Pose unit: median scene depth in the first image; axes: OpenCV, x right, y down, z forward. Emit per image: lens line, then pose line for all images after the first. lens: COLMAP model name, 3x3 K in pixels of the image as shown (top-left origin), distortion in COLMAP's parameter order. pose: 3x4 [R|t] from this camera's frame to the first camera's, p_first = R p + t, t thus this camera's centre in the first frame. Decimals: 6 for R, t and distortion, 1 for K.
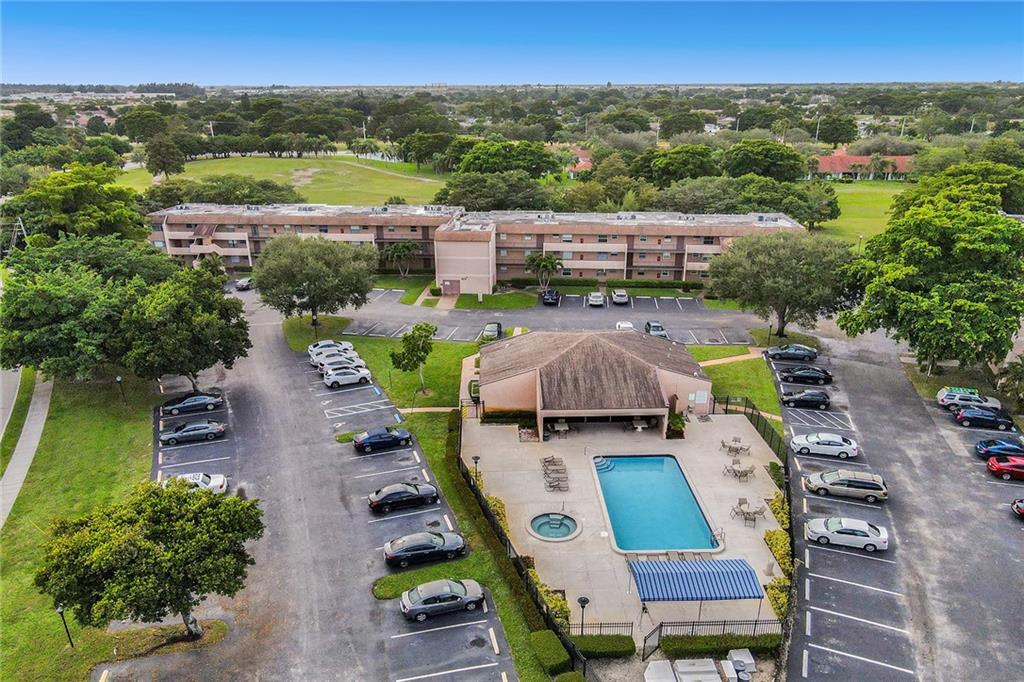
lens RADIAL K [[755.1, 0, 510.6], [0, 755.1, 366.8], [0, 0, 1]] dist [-0.005643, 0.035503]
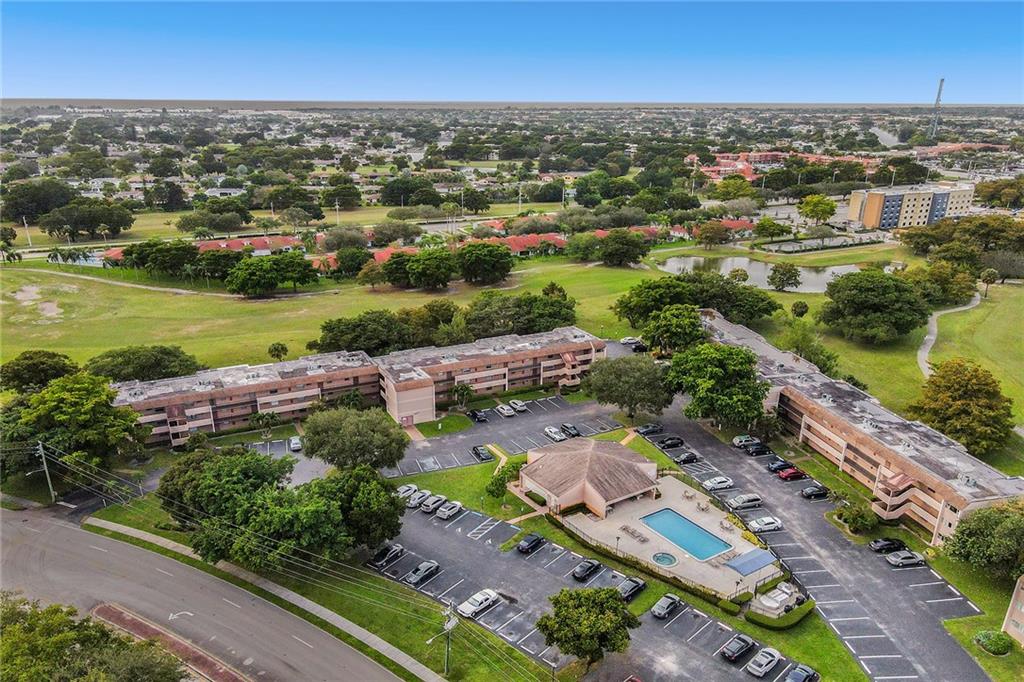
lens RADIAL K [[755.1, 0, 510.6], [0, 755.1, 366.8], [0, 0, 1]] dist [-0.005643, 0.035503]
pose [[0.848626, -0.169321, 0.501162, -0.578095], [0.177917, 0.983556, 0.031032, -0.207383], [-0.498176, 0.062830, 0.864797, -0.282627]]
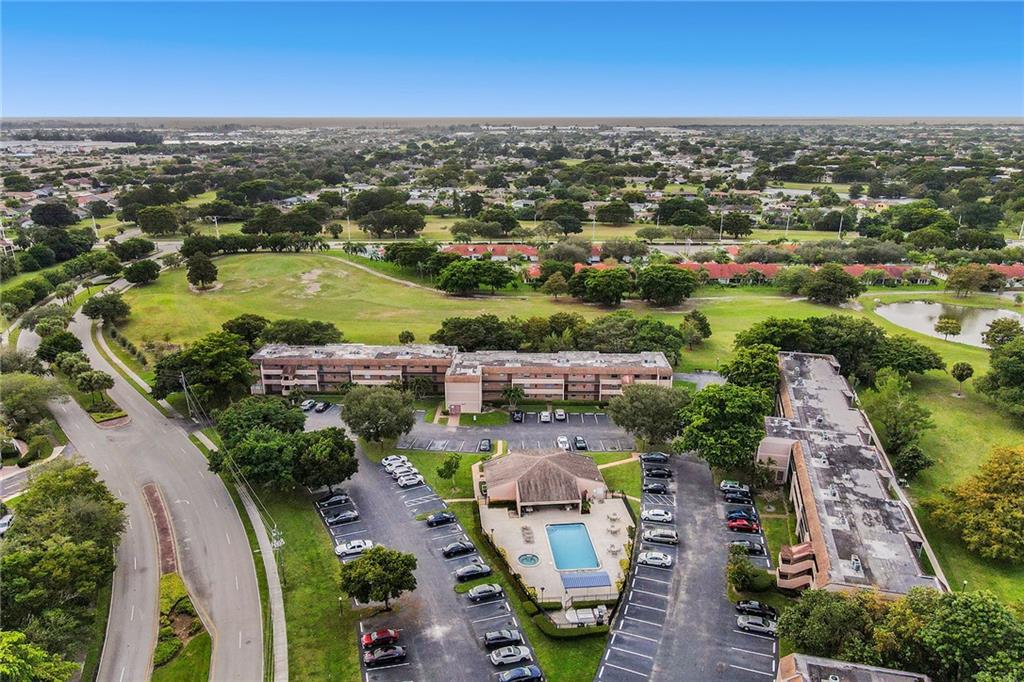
lens RADIAL K [[755.1, 0, 510.6], [0, 755.1, 366.8], [0, 0, 1]] dist [-0.005643, 0.035503]
pose [[0.997810, -0.017677, 0.063740, -0.060642], [0.019886, 0.999218, -0.034187, -0.135229], [-0.063085, 0.035380, 0.997381, -0.590834]]
